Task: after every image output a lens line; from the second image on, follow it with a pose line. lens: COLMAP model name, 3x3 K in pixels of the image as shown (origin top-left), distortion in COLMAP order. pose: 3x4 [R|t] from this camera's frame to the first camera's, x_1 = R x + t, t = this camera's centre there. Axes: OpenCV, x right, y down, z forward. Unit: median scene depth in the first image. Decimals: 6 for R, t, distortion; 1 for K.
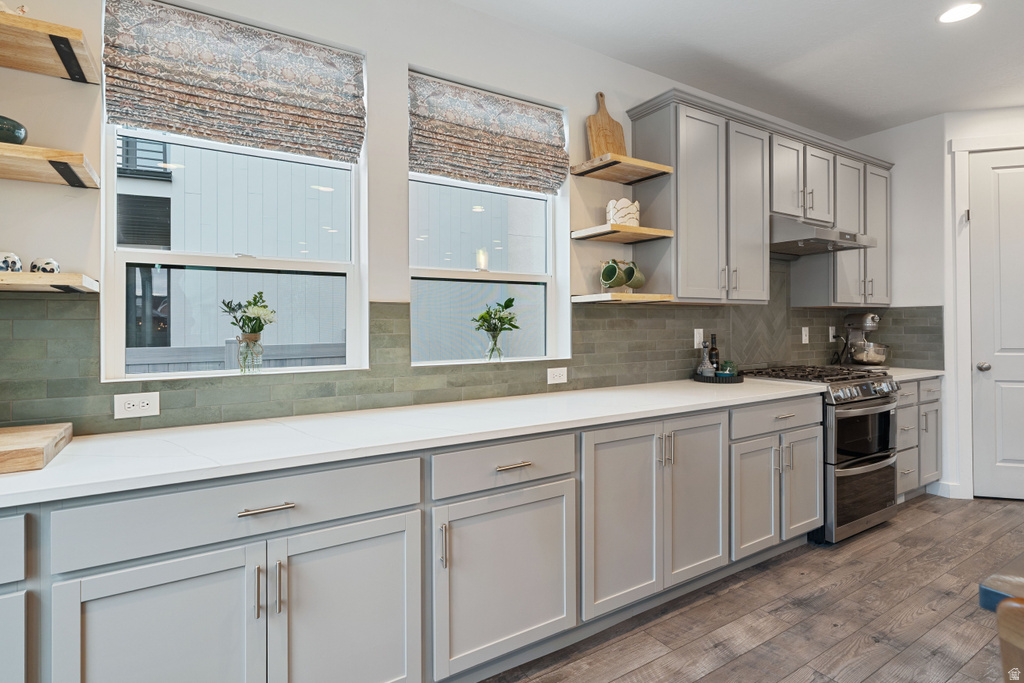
lens RADIAL K [[514.0, 0, 498.3], [0, 514.0, 319.1], [0, 0, 1]] dist [-0.007275, -0.001397]
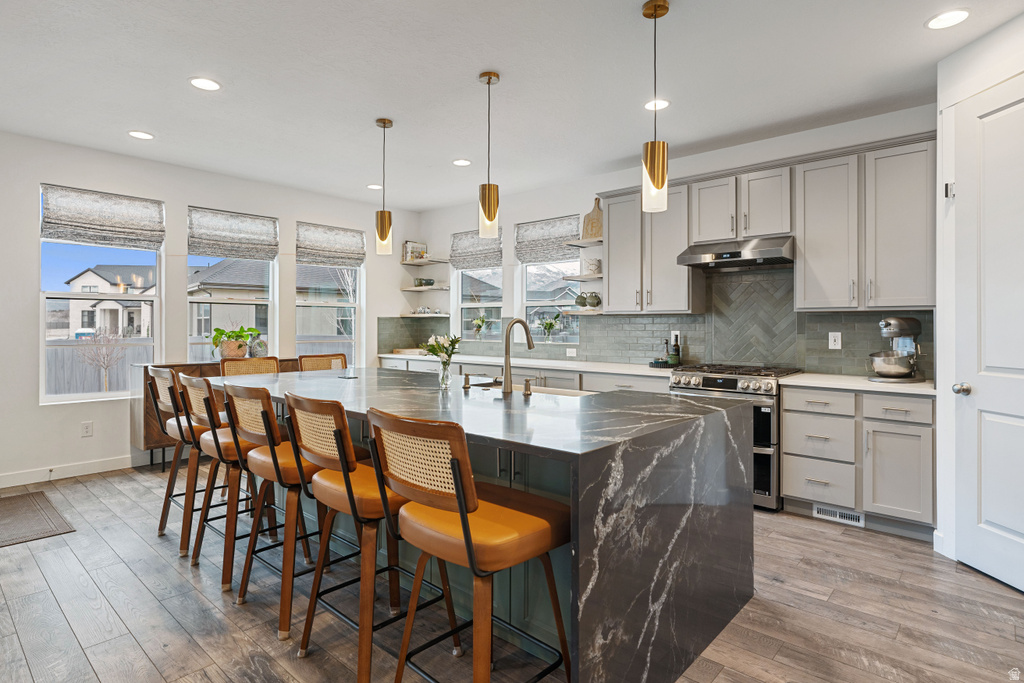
lens RADIAL K [[538.7, 0, 508.7], [0, 538.7, 319.1], [0, 0, 1]] dist [-0.004695, 0.001504]
pose [[0.282792, -0.004539, -0.959170, 2.059474], [0.005395, 0.999981, -0.003141, -0.013335], [0.959166, -0.004287, 0.282811, 0.183031]]
